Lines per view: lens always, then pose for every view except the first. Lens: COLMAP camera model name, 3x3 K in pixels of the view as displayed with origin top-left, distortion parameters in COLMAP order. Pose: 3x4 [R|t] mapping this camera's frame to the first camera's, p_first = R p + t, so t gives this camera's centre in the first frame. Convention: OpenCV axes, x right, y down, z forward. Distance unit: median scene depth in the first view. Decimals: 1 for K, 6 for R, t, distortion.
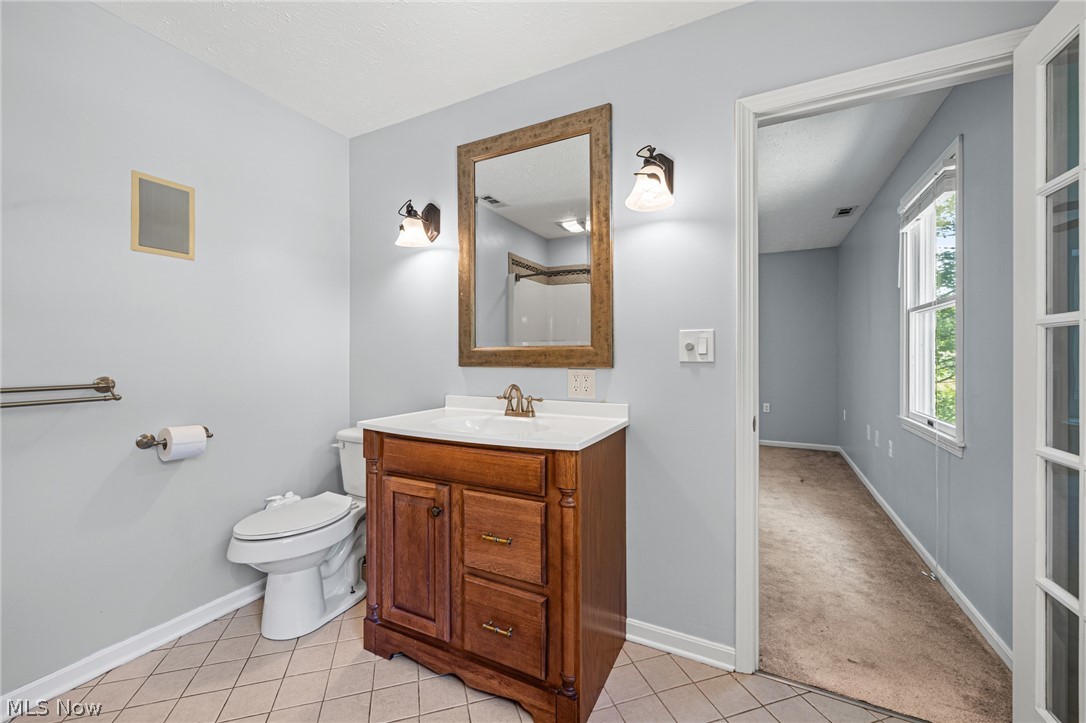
lens RADIAL K [[418.0, 0, 543.0], [0, 418.0, 361.5], [0, 0, 1]] dist [0.002103, 0.000107]
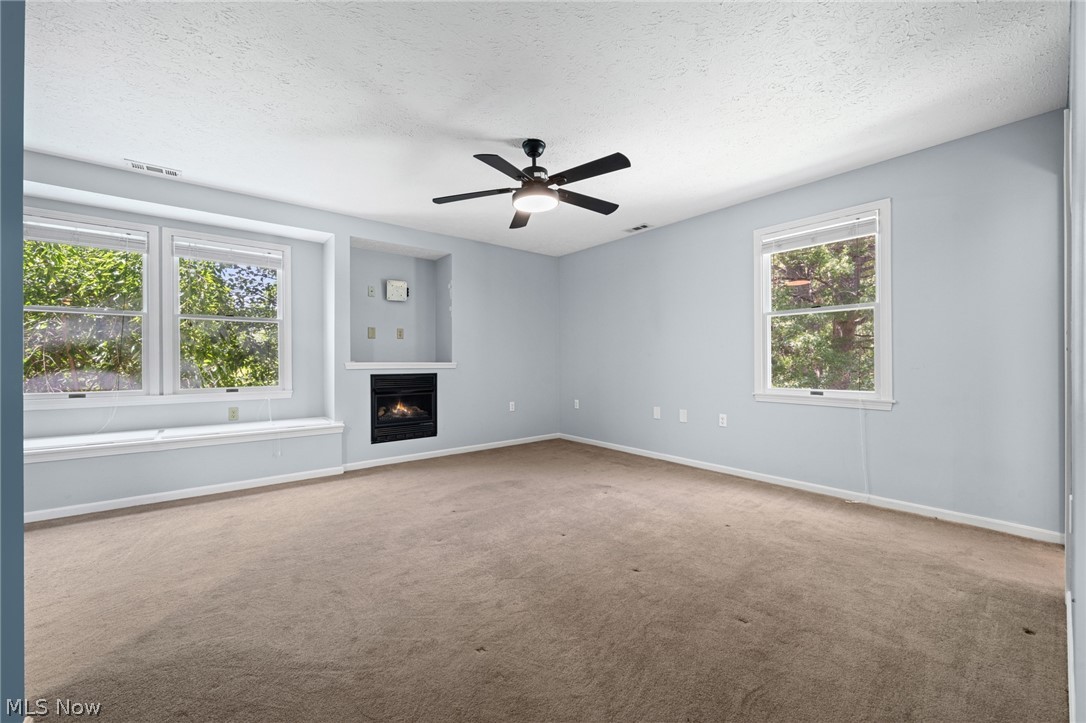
lens RADIAL K [[418.8, 0, 543.0], [0, 418.8, 361.5], [0, 0, 1]] dist [0.000984, 0.000126]
pose [[0.413974, -0.006382, 0.910266, -0.533595], [0.017052, 0.999854, -0.000745, 0.013649], [-0.910129, 0.015830, 0.414023, 0.877308]]
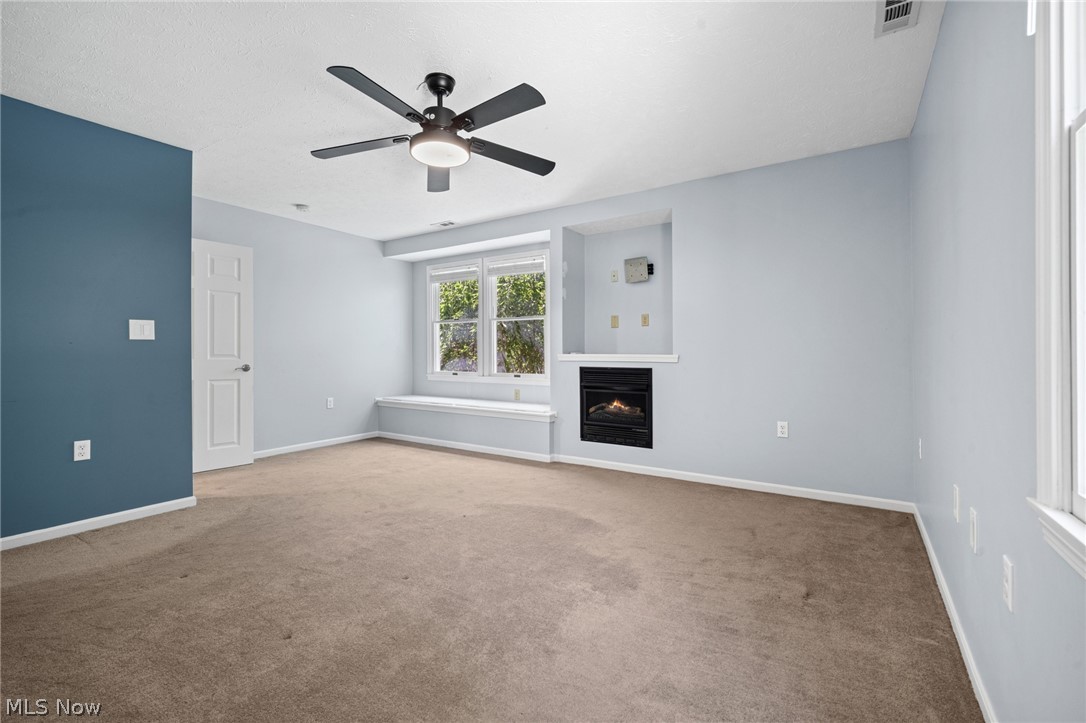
lens RADIAL K [[467.7, 0, 540.1], [0, 467.7, 358.1], [0, 0, 1]] dist [-0.000534, 0.000045]
pose [[0.994035, -0.001604, -0.109049, 0.451747], [0.000844, 0.999975, -0.007016, 0.027465], [0.109057, 0.006882, 0.994012, 0.530265]]
